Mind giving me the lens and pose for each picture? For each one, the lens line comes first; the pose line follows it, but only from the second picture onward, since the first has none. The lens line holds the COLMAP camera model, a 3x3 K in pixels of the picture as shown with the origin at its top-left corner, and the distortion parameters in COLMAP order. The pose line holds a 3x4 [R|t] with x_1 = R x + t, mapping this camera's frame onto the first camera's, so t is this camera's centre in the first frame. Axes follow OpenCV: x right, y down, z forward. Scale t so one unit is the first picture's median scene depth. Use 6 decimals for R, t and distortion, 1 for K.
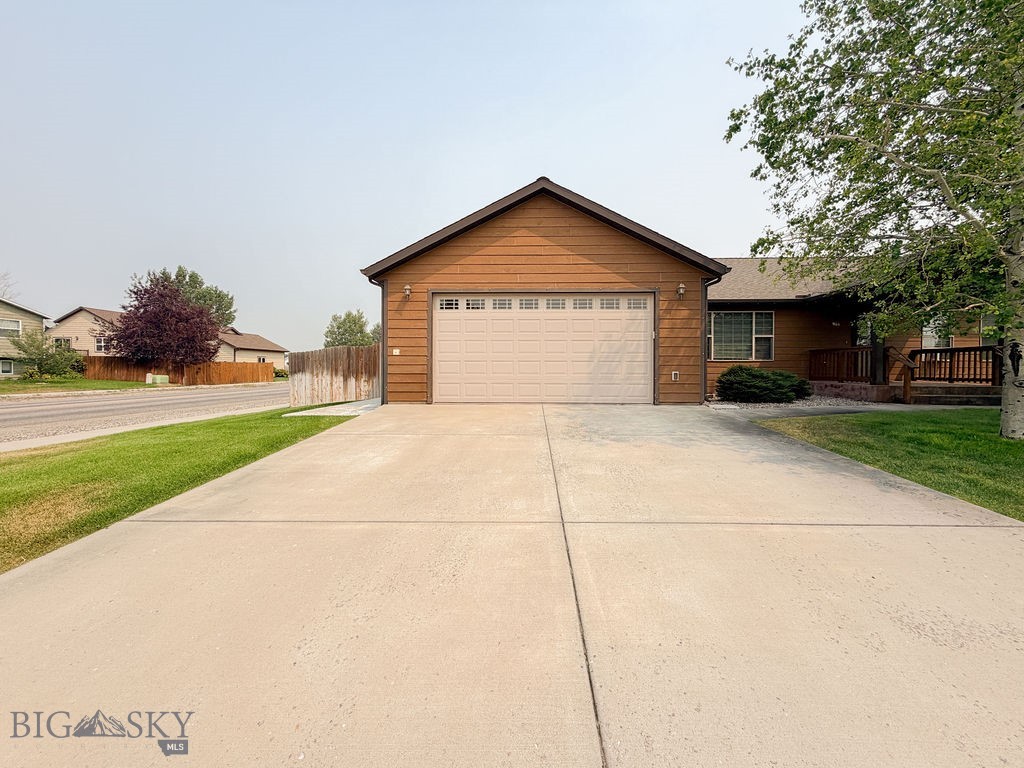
lens RADIAL K [[409.6, 0, 529.6], [0, 409.6, 367.3], [0, 0, 1]] dist [-0.002176, -0.000150]
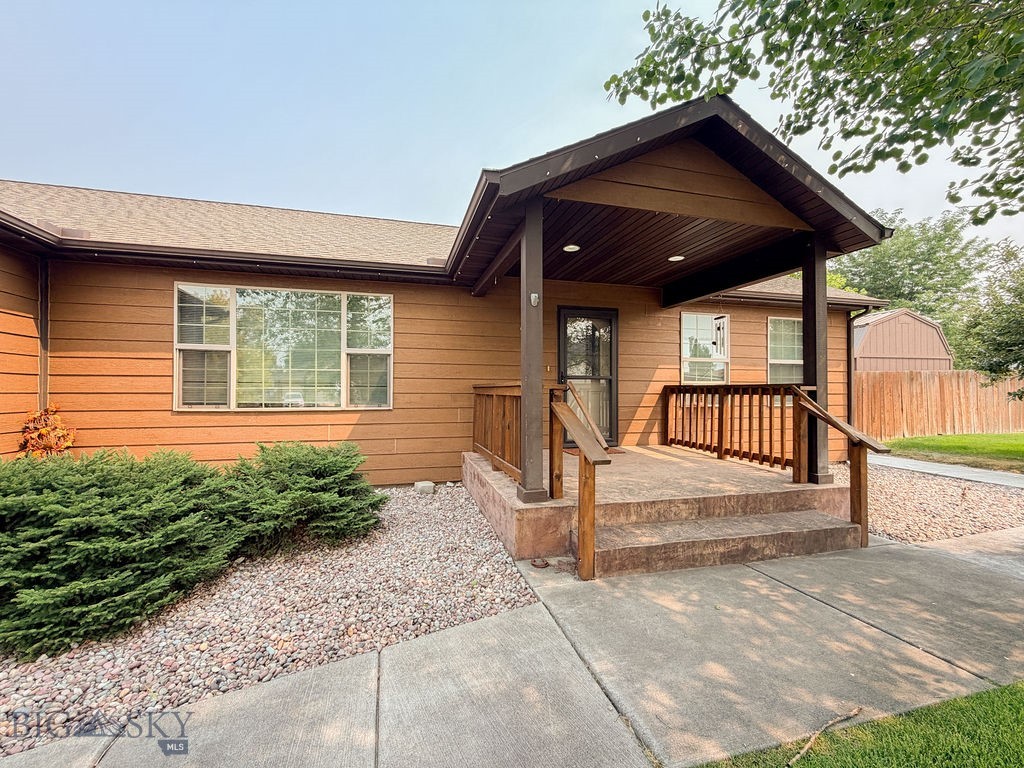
lens RADIAL K [[409.6, 0, 517.0], [0, 409.6, 387.8], [0, 0, 1]] dist [-0.002176, -0.000150]
pose [[0.956648, 0.003858, 0.291221, 0.681568], [-0.003191, 0.999991, -0.002765, -0.043060], [-0.291230, 0.001716, 0.956652, 0.628668]]
